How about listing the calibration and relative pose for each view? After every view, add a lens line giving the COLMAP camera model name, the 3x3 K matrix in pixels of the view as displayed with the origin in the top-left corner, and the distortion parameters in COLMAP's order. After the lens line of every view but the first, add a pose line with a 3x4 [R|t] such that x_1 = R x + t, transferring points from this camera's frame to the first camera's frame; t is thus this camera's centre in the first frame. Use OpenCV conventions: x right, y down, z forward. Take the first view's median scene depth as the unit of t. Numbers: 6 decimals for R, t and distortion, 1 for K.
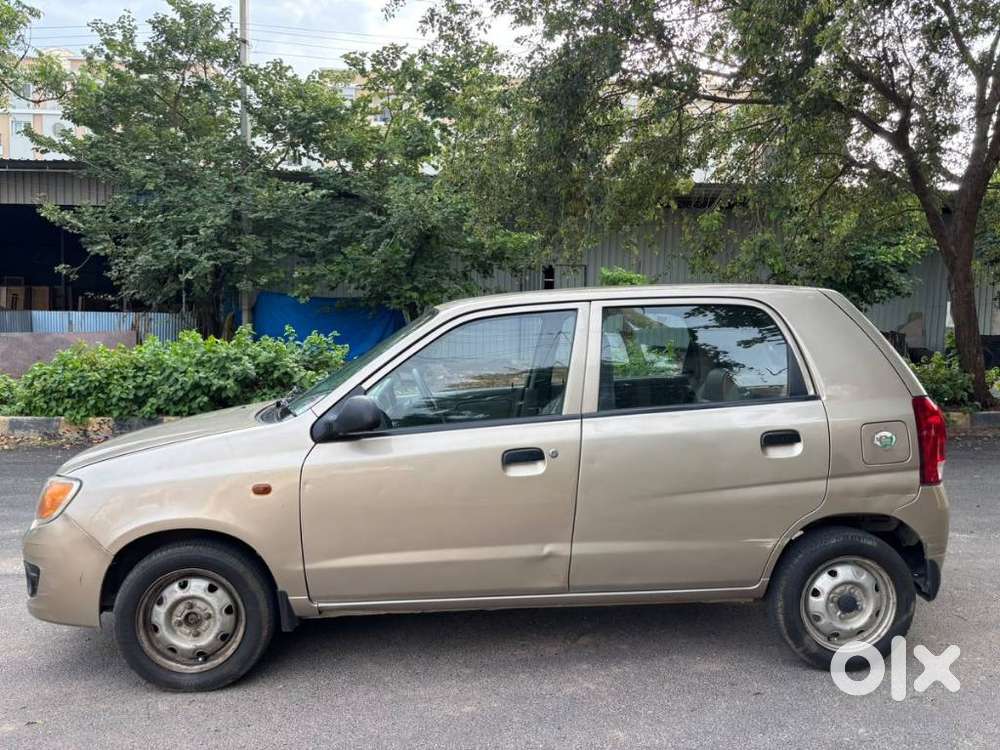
lens RADIAL K [[791.0, 0, 500.0], [0, 791.0, 375.0], [0, 0, 1]] dist [0.005946, -0.000179]
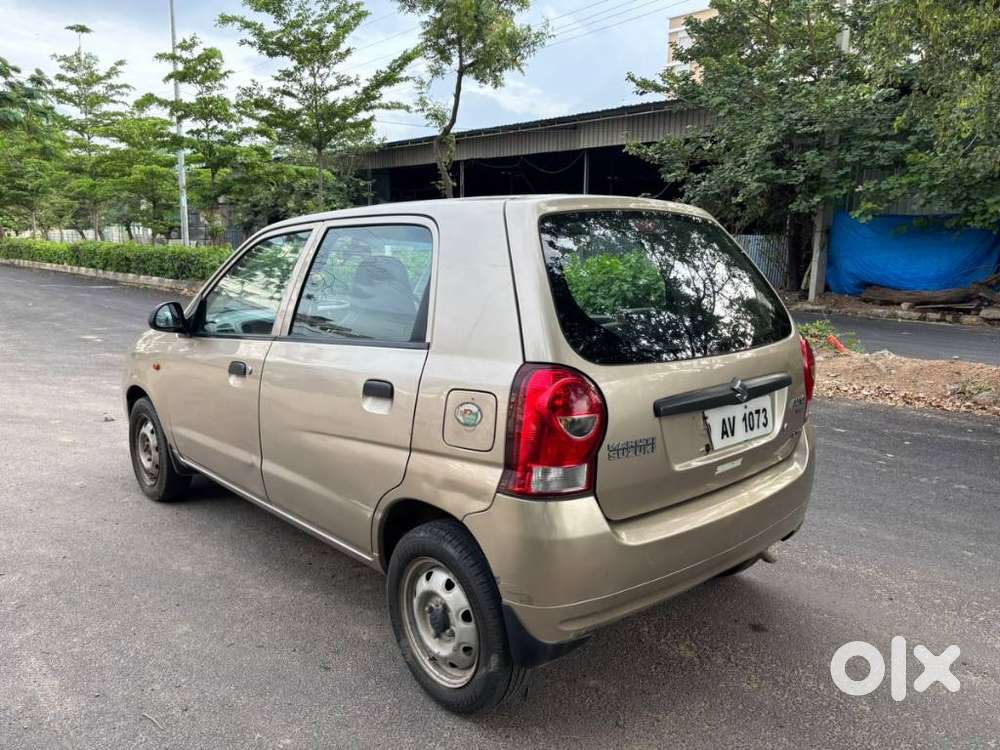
lens RADIAL K [[789.7, 0, 521.4], [0, 789.7, 375.5], [0, 0, 1]] dist [0.009759, 0.004042]
pose [[0.610747, 0.131848, -0.780772, 0.261087], [-0.054692, 0.990709, 0.124518, -0.010891], [0.789935, -0.033347, 0.612283, 0.149407]]
